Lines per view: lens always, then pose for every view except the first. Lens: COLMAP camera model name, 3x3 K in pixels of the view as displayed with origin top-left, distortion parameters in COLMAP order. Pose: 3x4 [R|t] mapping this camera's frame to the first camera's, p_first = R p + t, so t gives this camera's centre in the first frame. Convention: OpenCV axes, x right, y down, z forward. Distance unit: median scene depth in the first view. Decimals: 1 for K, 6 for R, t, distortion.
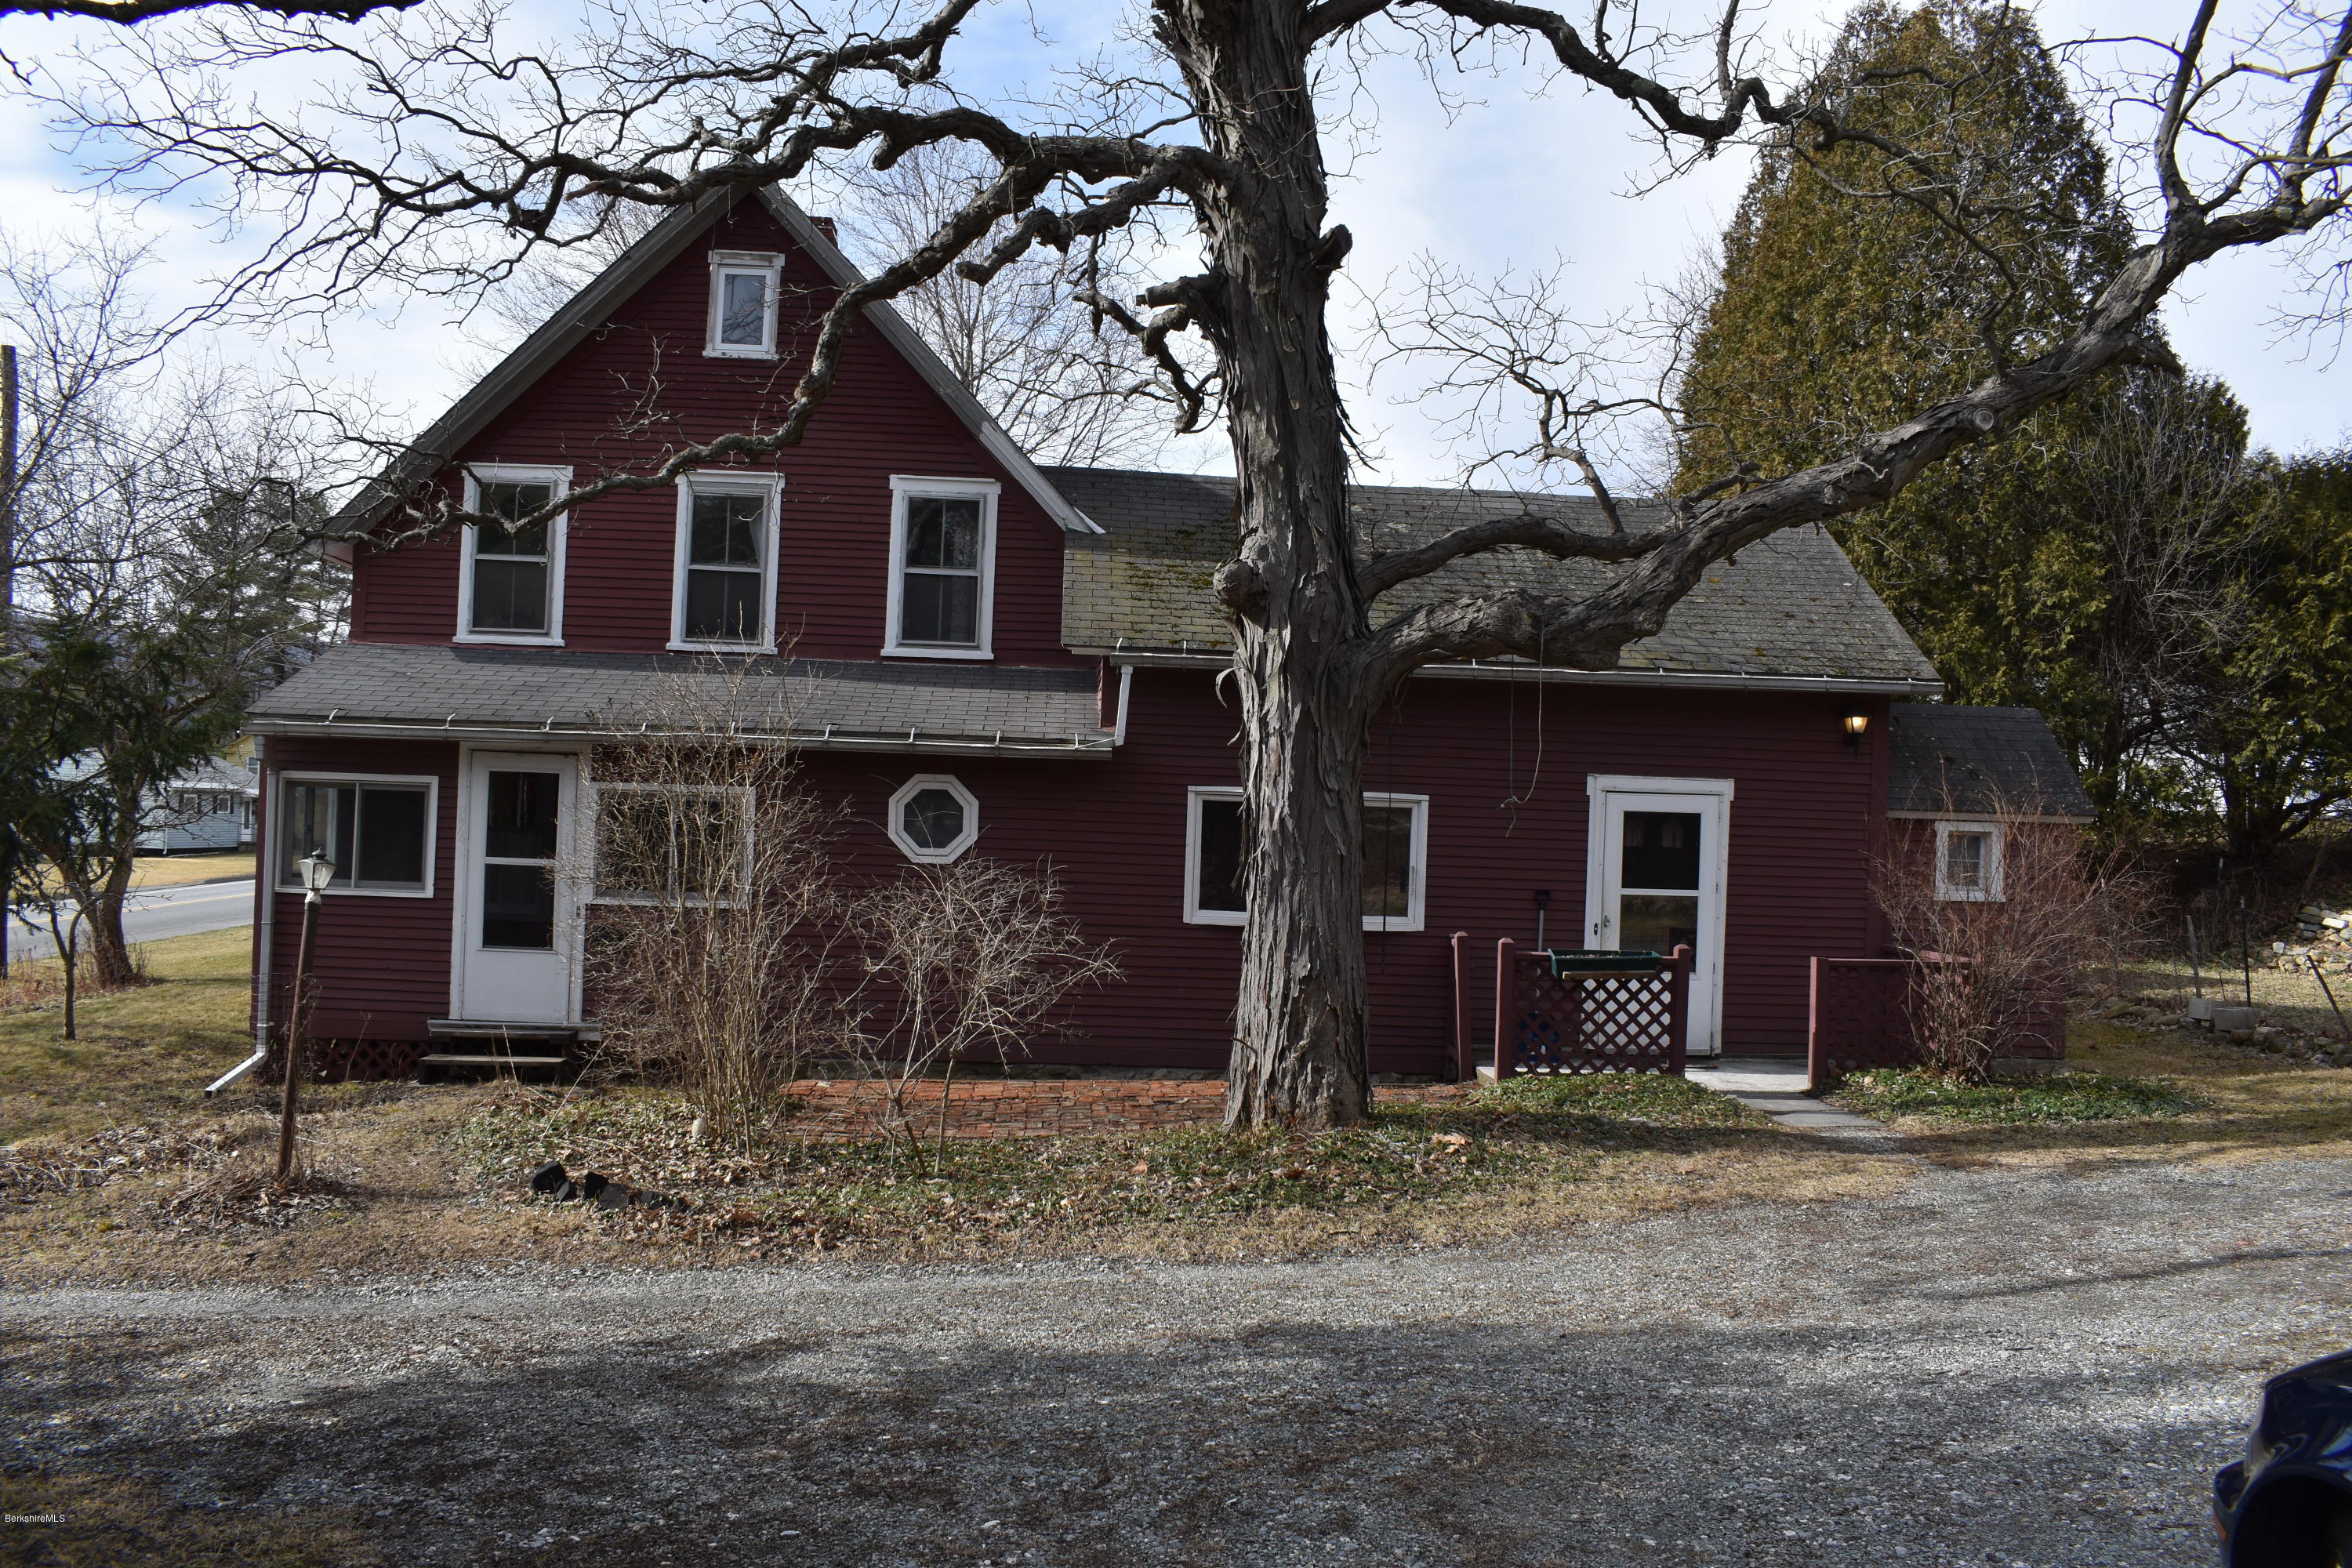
lens RADIAL K [[1831.2, 0, 1185.4], [0, 1831.2, 790.2], [0, 0, 1]] dist [-0.093793, 0.009380]
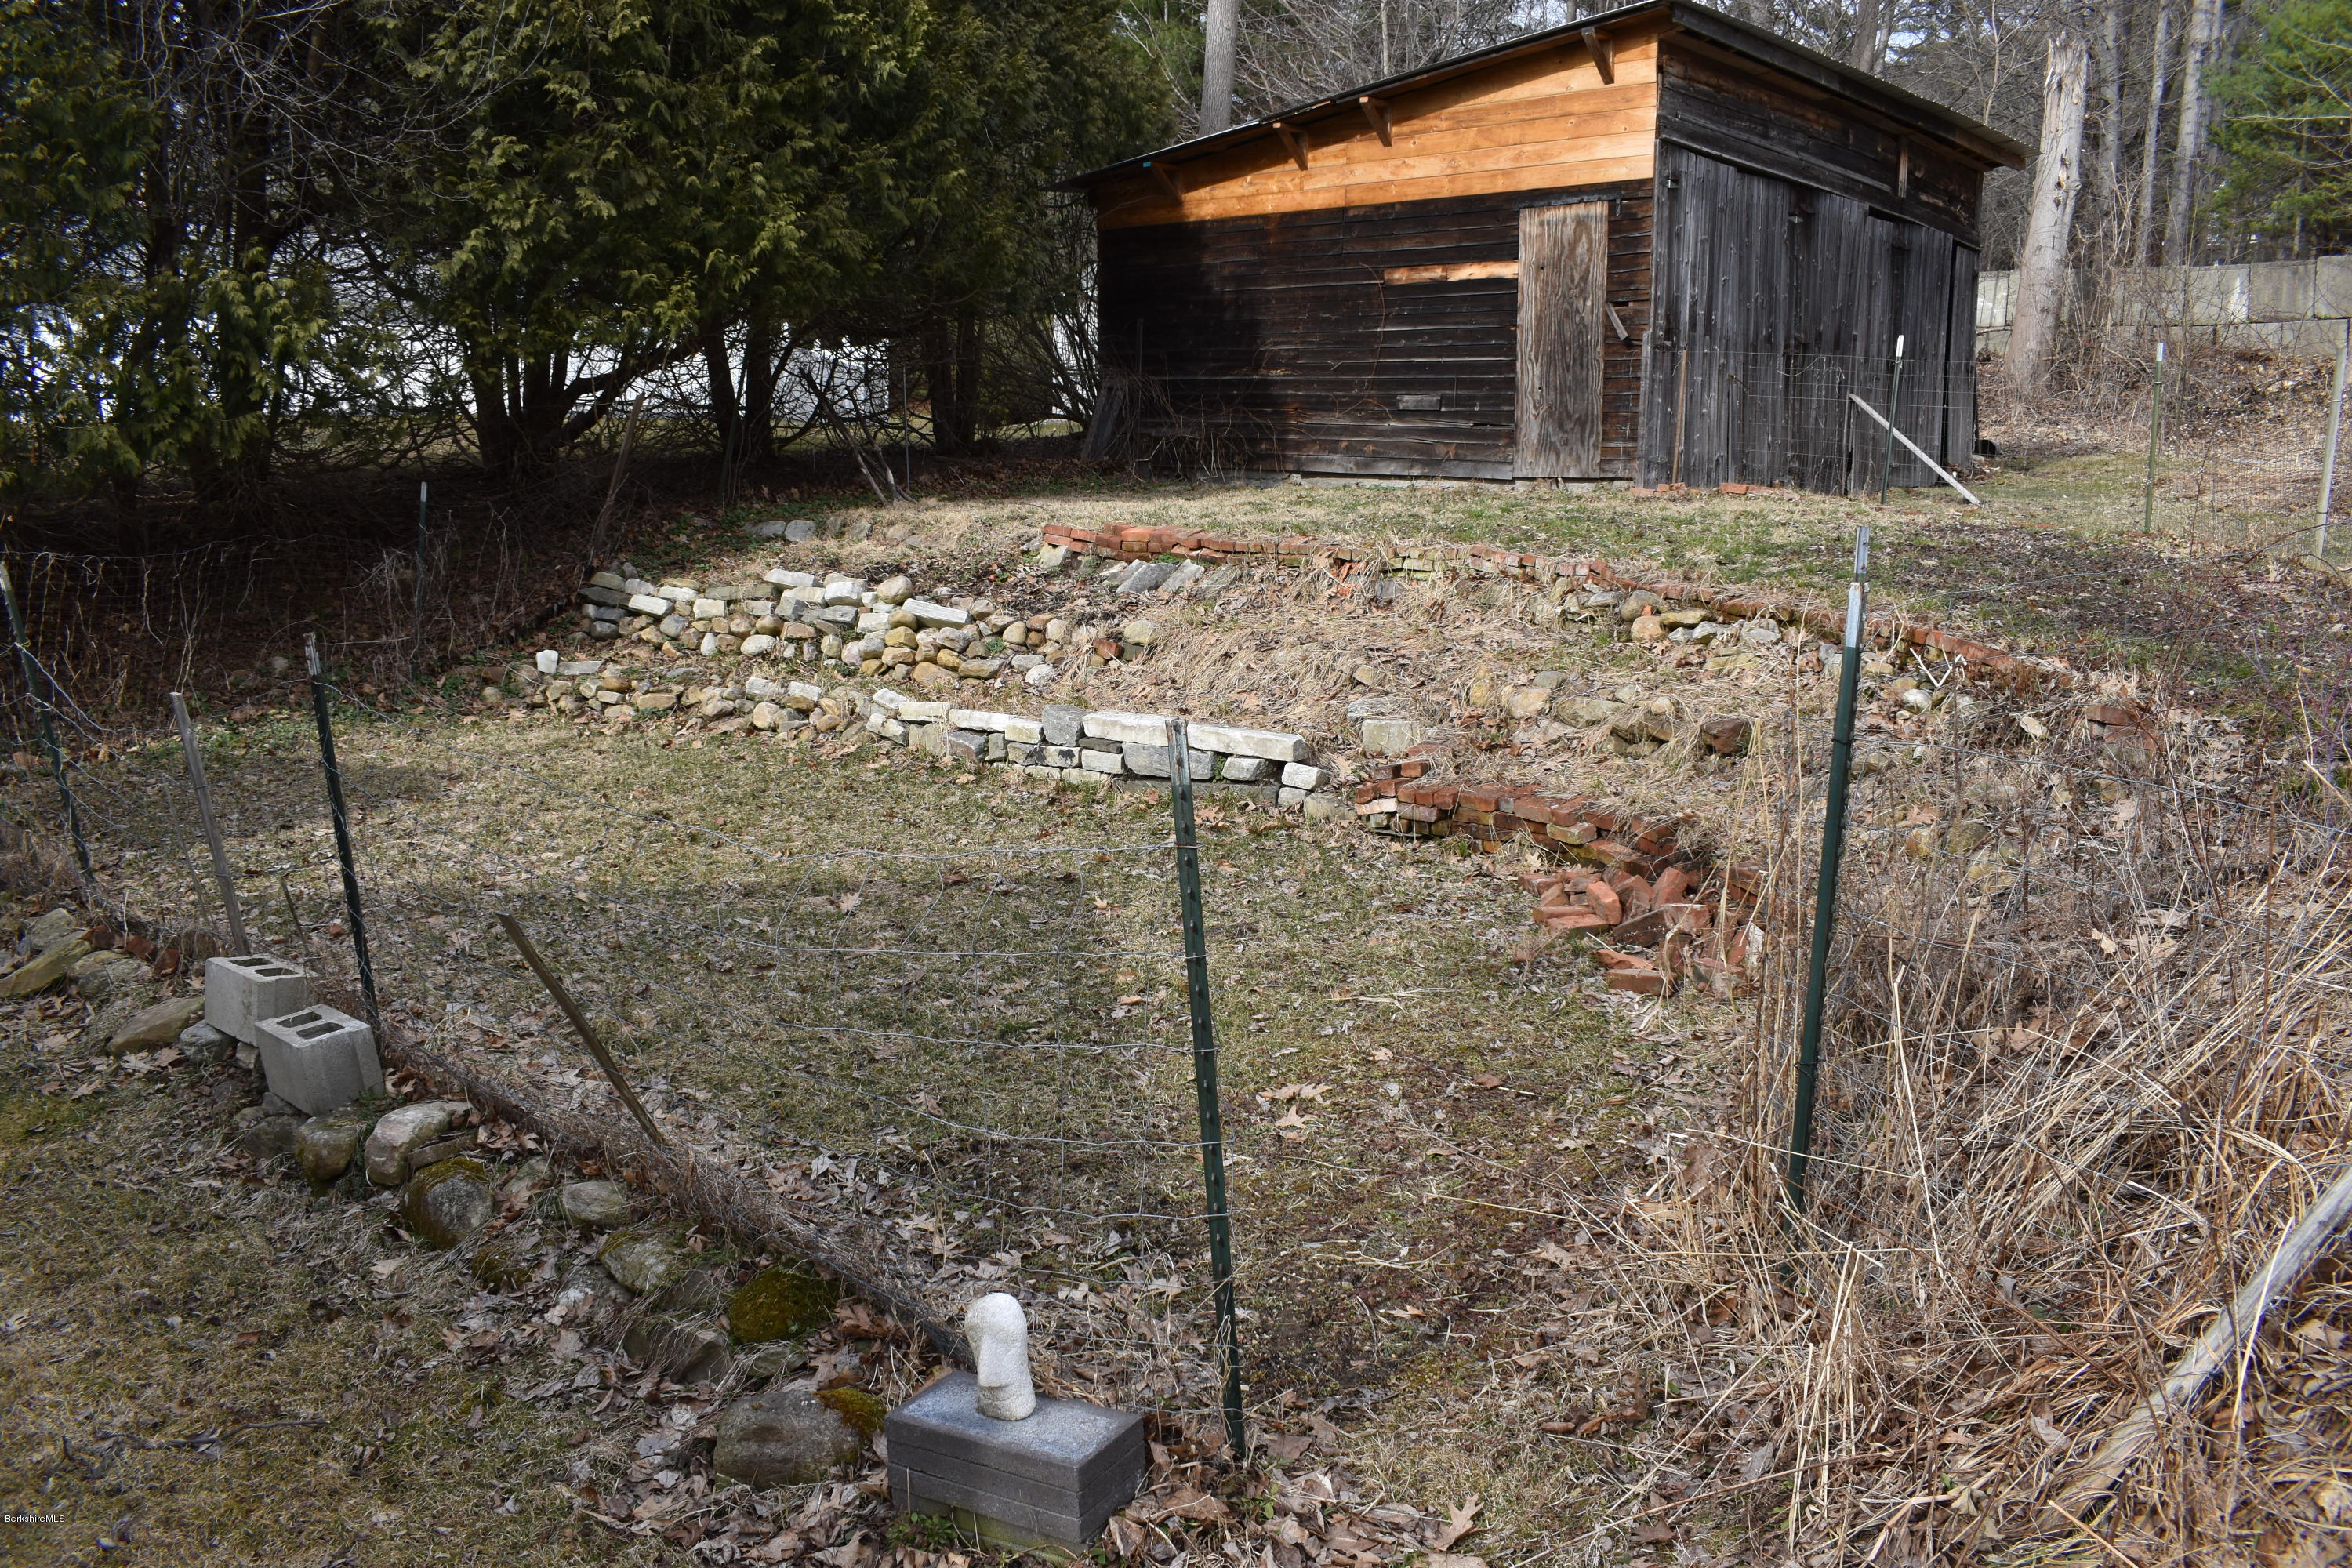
lens RADIAL K [[1831.2, 0, 1185.4], [0, 1831.2, 790.2], [0, 0, 1]] dist [-0.093793, 0.009380]
pose [[0.660785, -0.145589, 0.736320, 0.358238], [-0.013194, 0.978603, 0.205335, 0.017968], [-0.750459, -0.145397, 0.644726, 0.533417]]
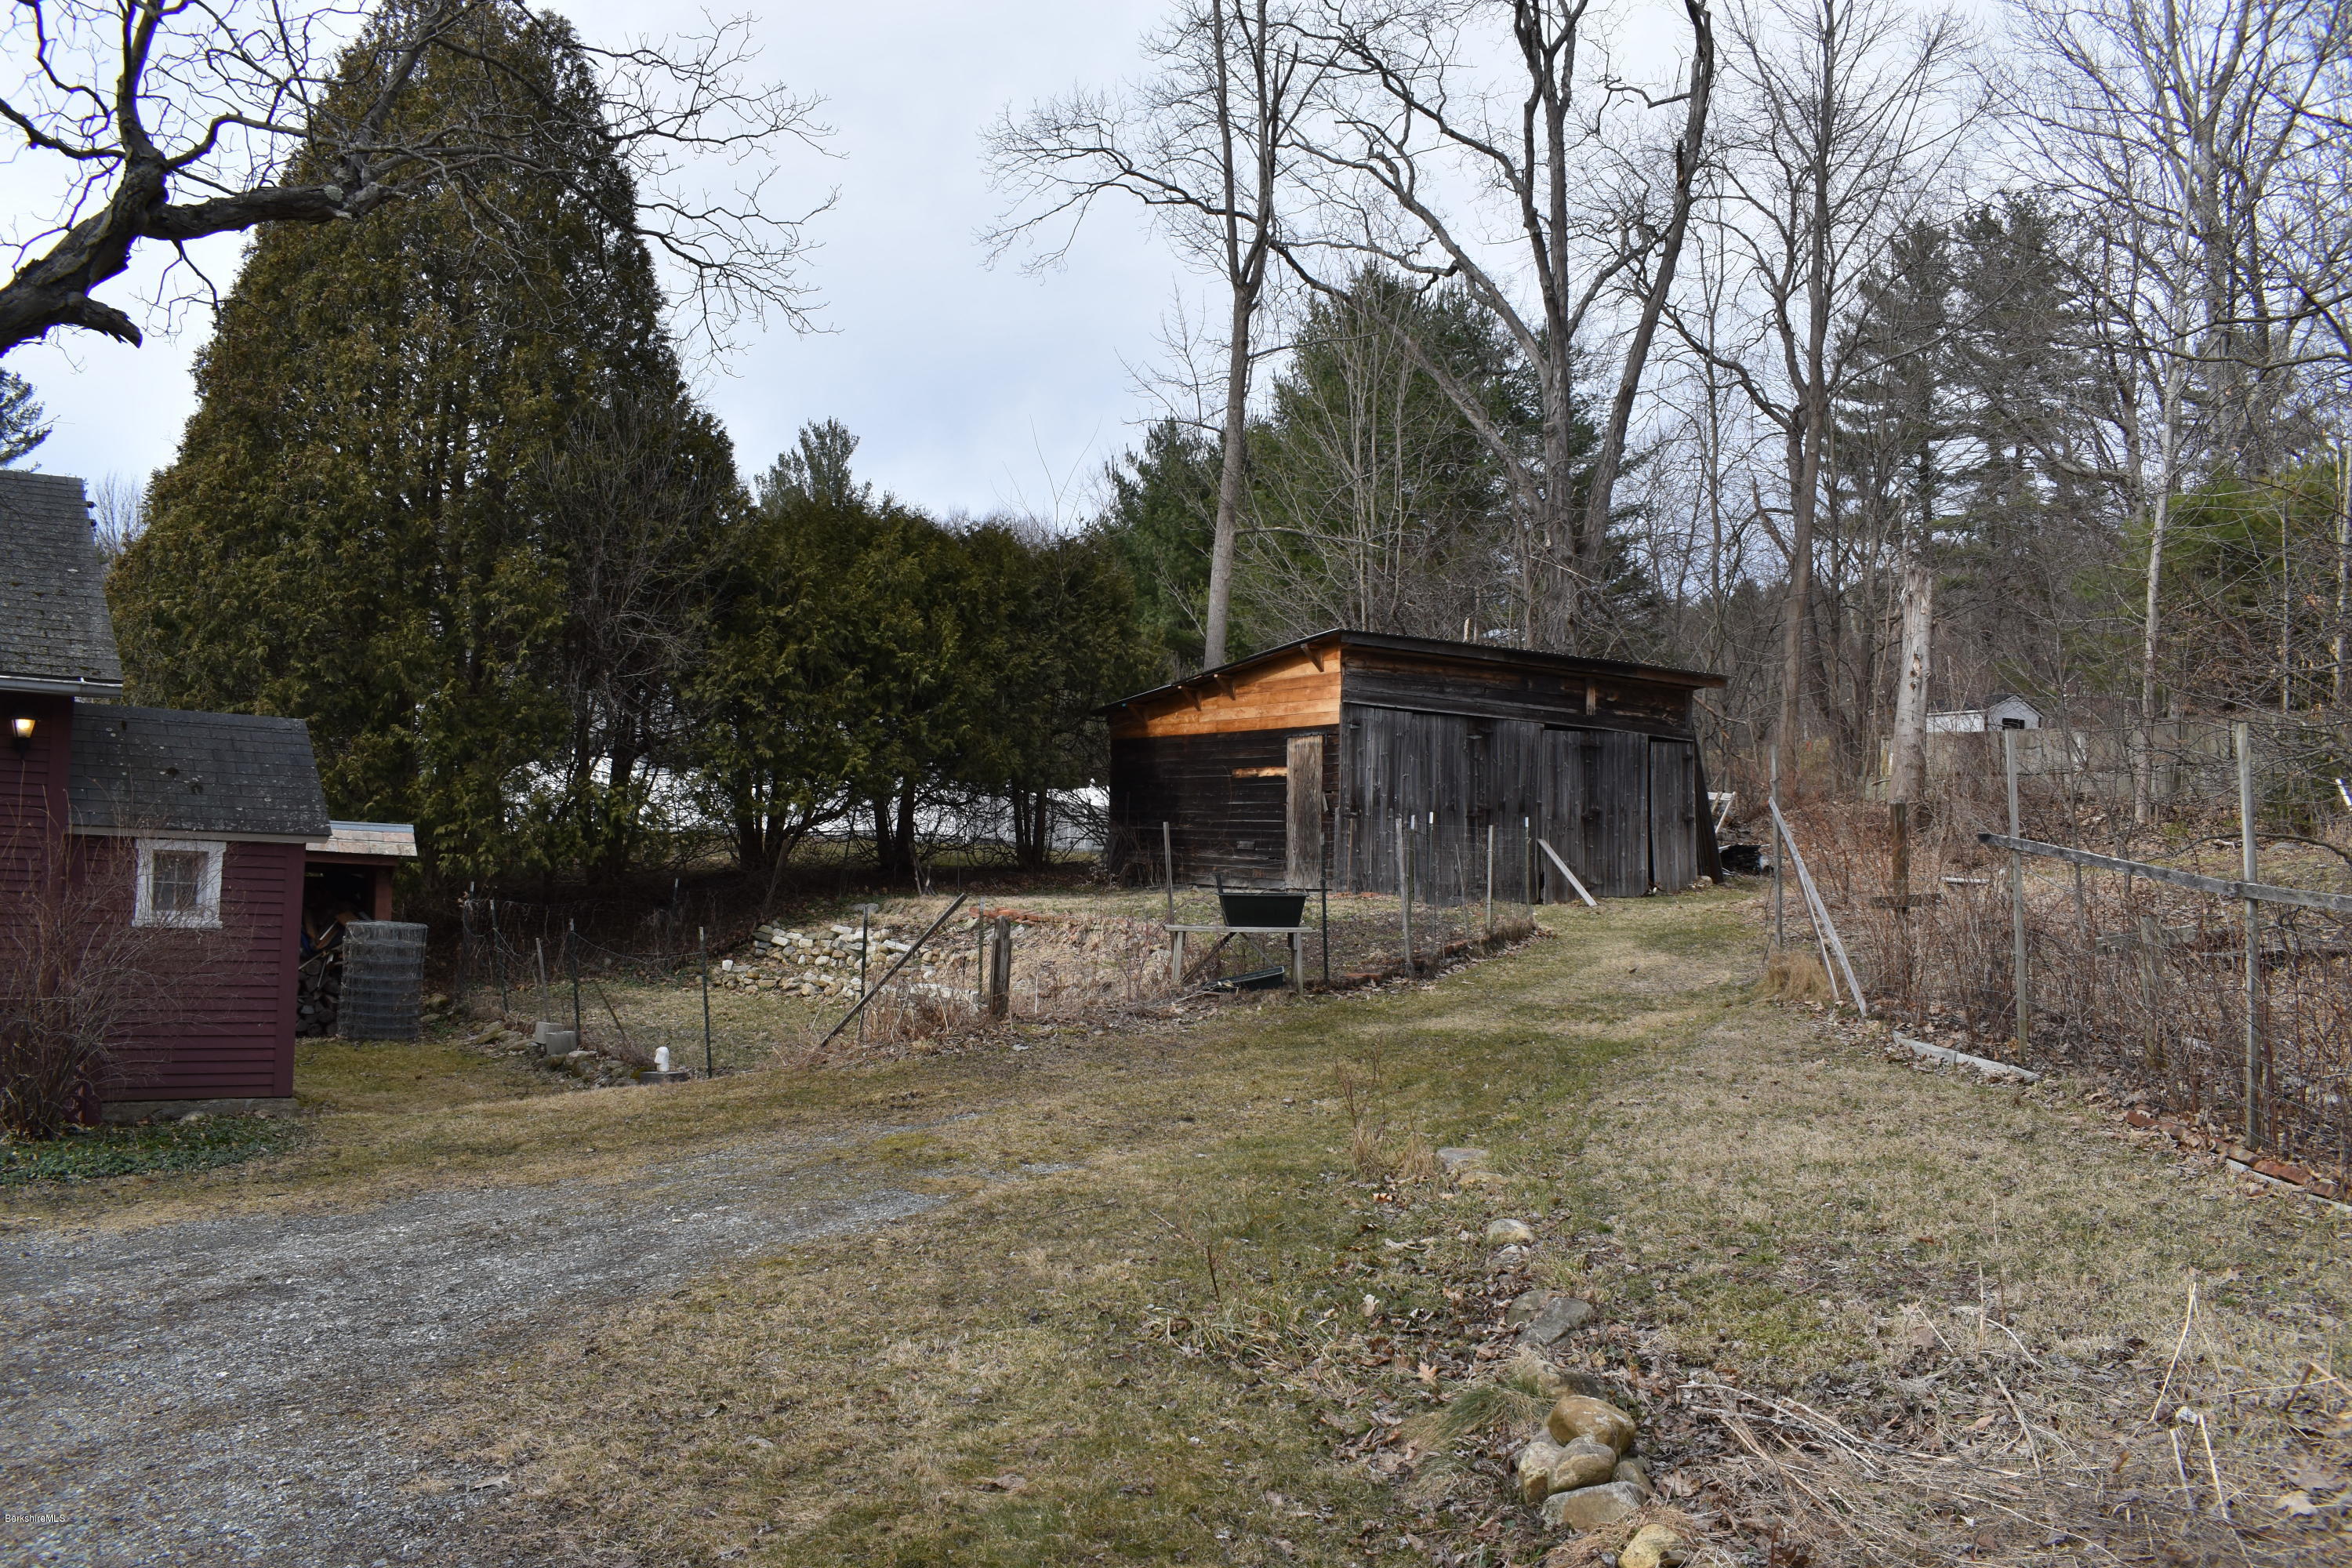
lens RADIAL K [[1831.2, 0, 1185.4], [0, 1831.2, 790.2], [0, 0, 1]] dist [-0.093793, 0.009380]
pose [[0.809277, 0.025118, 0.586890, 0.209891], [-0.020890, 0.999684, -0.013980, -0.003729], [-0.587055, -0.000947, 0.809546, -0.015298]]
